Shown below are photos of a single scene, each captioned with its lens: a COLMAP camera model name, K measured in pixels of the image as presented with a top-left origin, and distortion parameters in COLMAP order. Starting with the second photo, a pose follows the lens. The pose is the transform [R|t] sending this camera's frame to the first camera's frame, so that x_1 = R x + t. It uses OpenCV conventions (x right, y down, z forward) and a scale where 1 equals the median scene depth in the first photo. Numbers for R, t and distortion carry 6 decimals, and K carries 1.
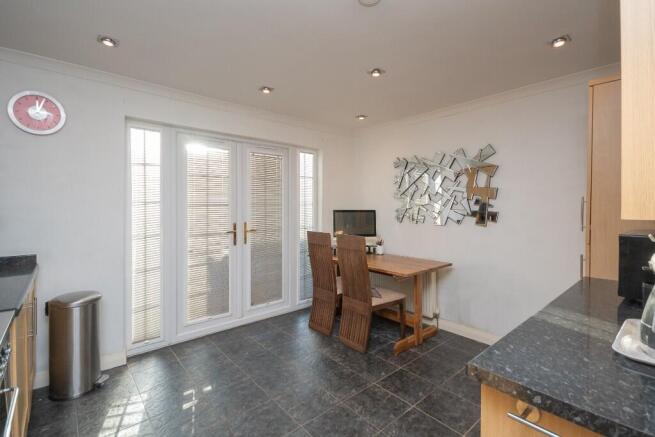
lens RADIAL K [[297.6, 0, 329.2], [0, 297.6, 210.2], [0, 0, 1]] dist [0.000405, 0.000075]
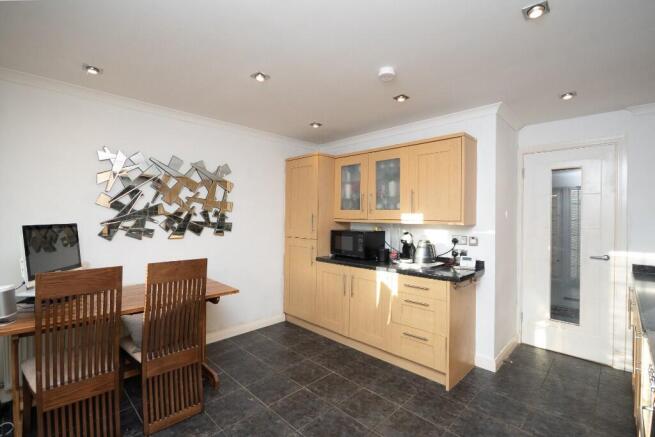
lens RADIAL K [[301.8, 0, 327.5], [0, 301.8, 218.5], [0, 0, 1]] dist [-0.000314, -0.000053]
pose [[-0.077768, -0.007033, 0.996947, -0.652517], [0.006148, 0.999953, 0.007534, -0.017518], [-0.996953, 0.006715, -0.077721, 0.704853]]
